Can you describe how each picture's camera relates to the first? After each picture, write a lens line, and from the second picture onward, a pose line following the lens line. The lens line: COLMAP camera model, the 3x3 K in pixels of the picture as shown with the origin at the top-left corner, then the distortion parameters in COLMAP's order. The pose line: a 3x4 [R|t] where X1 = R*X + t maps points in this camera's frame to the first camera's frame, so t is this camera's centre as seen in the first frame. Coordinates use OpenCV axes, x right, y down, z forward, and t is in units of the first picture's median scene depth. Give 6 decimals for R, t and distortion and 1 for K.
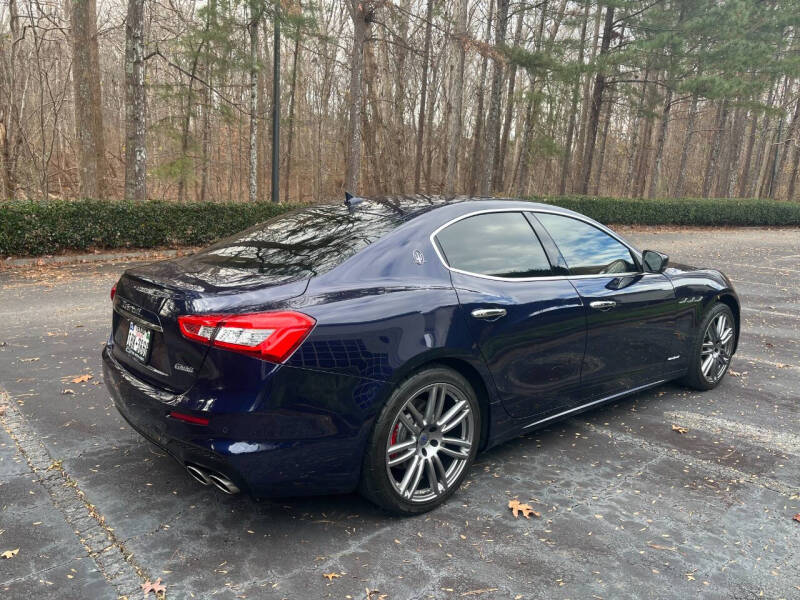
lens RADIAL K [[603.3, 0, 400.0], [0, 603.3, 300.0], [0, 0, 1]] dist [0.058046, -0.081653]
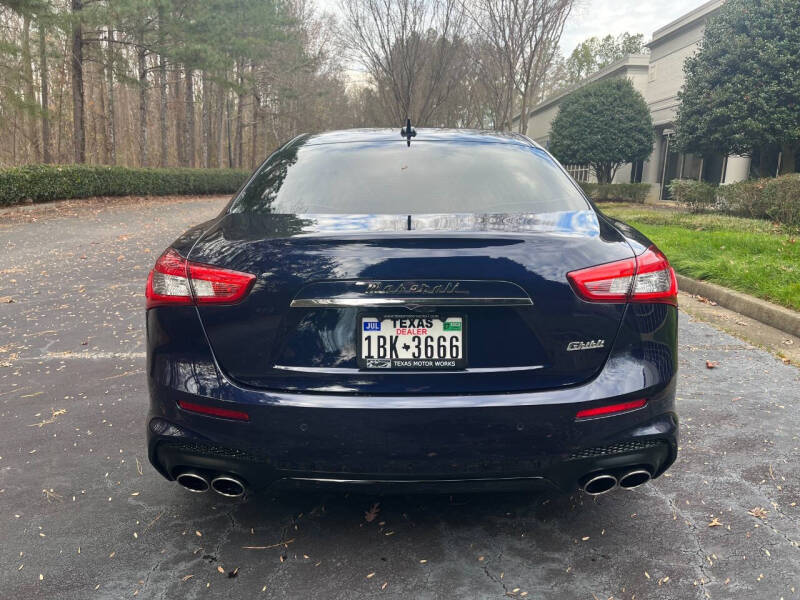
lens RADIAL K [[603.3, 0, 400.0], [0, 603.3, 300.0], [0, 0, 1]] dist [0.058046, -0.081653]
pose [[0.647293, -0.176034, 0.741636, -1.049494], [0.145917, 0.983590, 0.106109, -0.055118], [-0.748145, 0.039534, 0.662357, 0.713561]]
